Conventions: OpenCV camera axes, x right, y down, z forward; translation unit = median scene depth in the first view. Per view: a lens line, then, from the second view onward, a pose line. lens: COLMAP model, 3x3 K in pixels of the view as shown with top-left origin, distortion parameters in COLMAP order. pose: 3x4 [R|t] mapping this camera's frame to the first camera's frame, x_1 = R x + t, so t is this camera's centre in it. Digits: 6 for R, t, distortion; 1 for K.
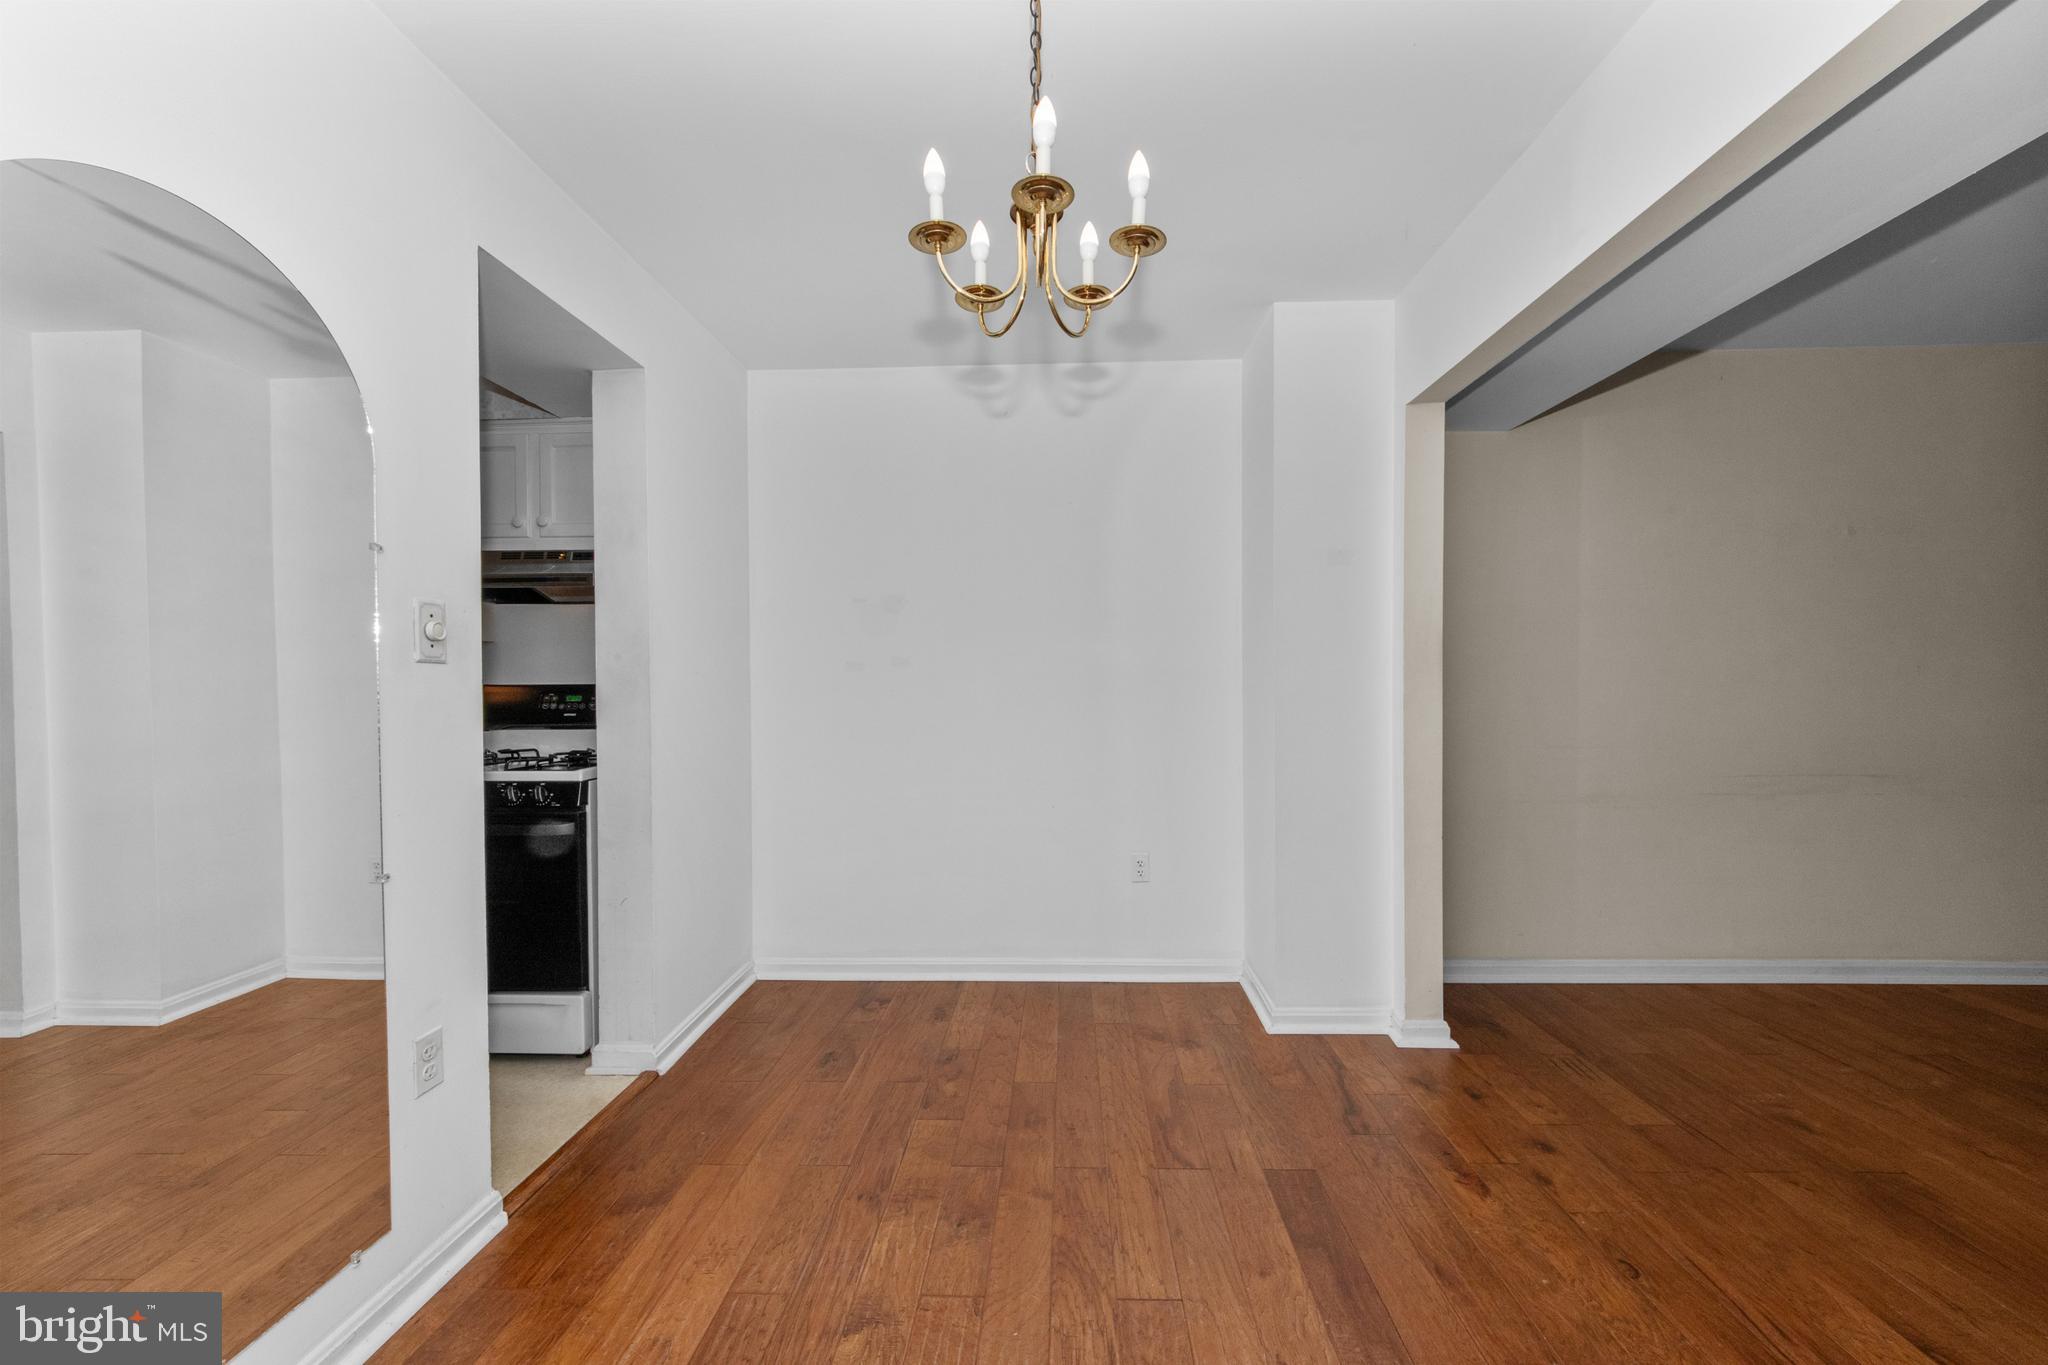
lens RADIAL K [[772.8, 0, 1039.0], [0, 772.8, 688.0], [0, 0, 1]] dist [0.005421, -0.005783]
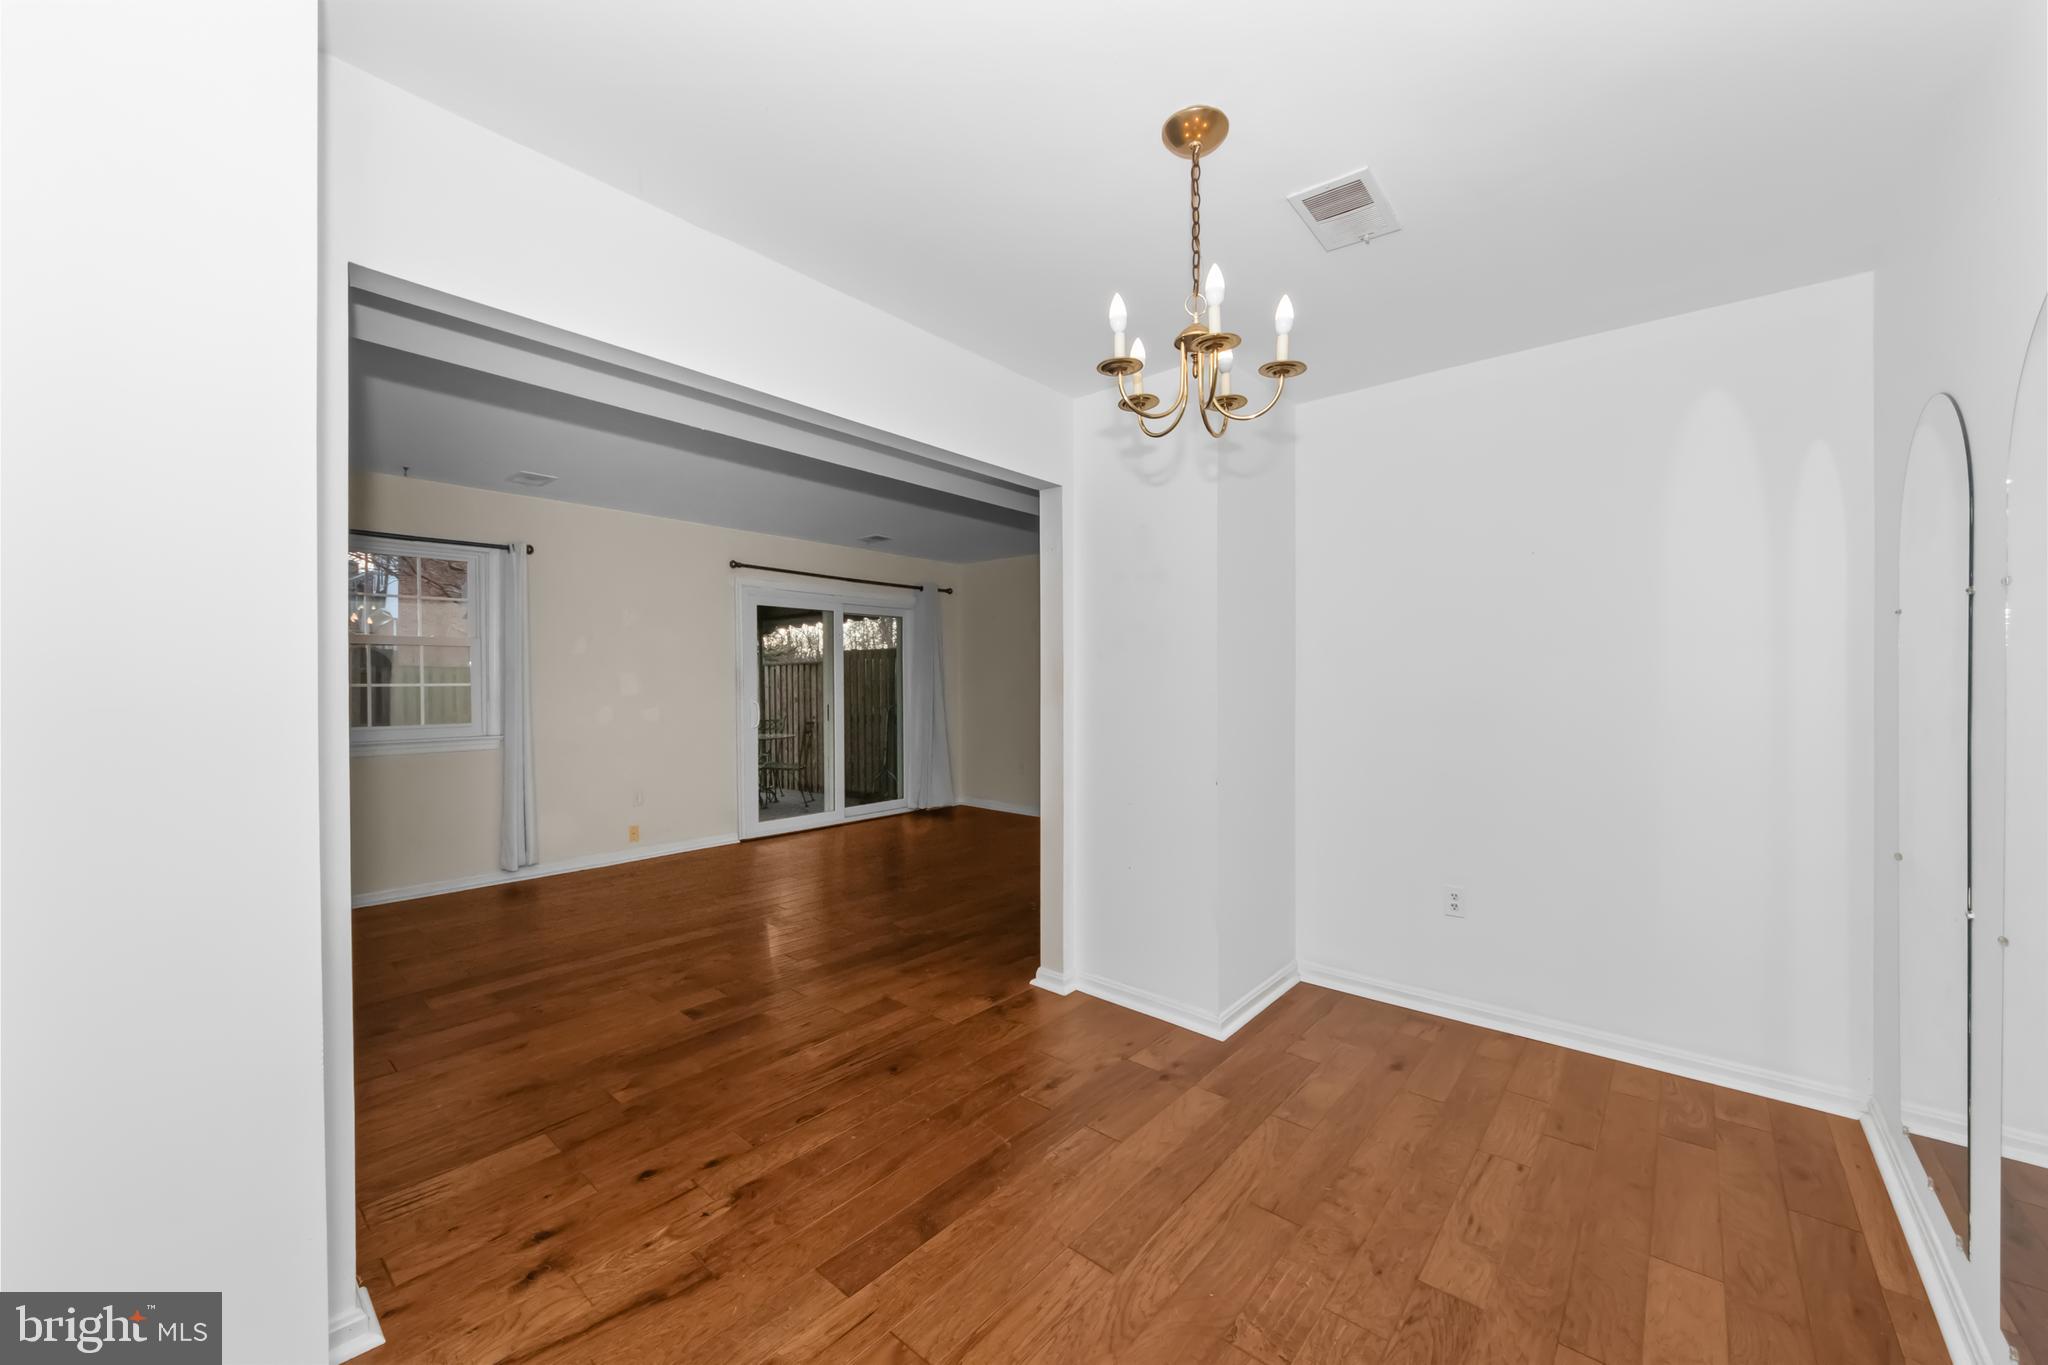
lens RADIAL K [[772.8, 0, 1051.9], [0, 772.8, 681.8], [0, 0, 1]] dist [0.005421, -0.005783]
pose [[-0.795964, 0.007937, 0.605292, -0.368962], [0.008036, 0.999964, -0.002545, -0.046361], [-0.605291, 0.002839, -0.795999, 1.397796]]
